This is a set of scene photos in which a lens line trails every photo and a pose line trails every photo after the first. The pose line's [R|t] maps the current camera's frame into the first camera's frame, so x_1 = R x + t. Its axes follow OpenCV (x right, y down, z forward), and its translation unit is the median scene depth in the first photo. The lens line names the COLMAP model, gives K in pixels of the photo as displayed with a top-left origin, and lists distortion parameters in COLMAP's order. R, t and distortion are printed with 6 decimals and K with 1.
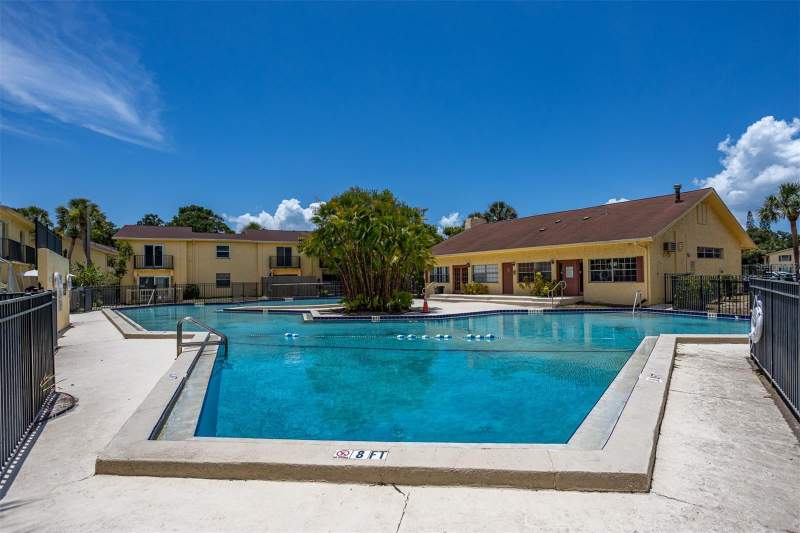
lens RADIAL K [[425.0, 0, 405.7], [0, 425.0, 274.3], [0, 0, 1]] dist [-0.000934, 0.007511]
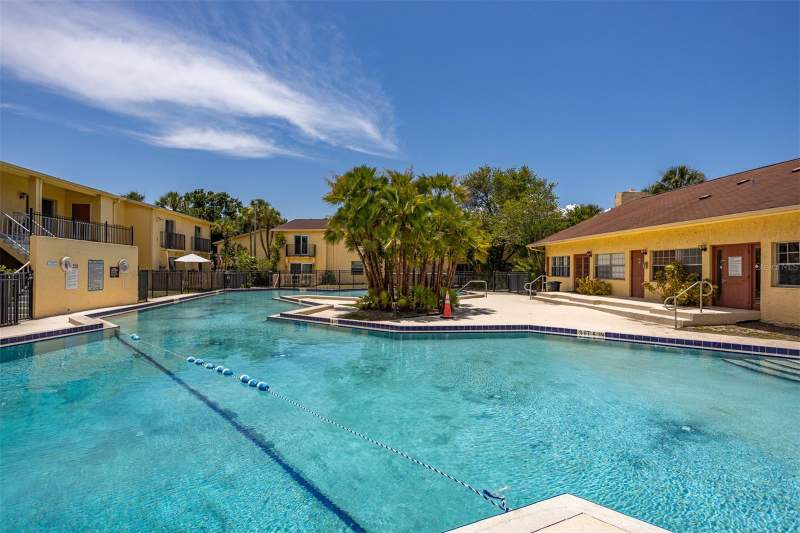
lens RADIAL K [[405.5, 0, 399.5], [0, 405.5, 262.1], [0, 0, 1]] dist [-0.006208, 0.001667]
pose [[0.865881, 0.013992, -0.500054, 0.198291], [-0.015941, 0.999873, 0.000374, -0.002535], [0.499995, 0.007647, 0.865994, 0.226120]]
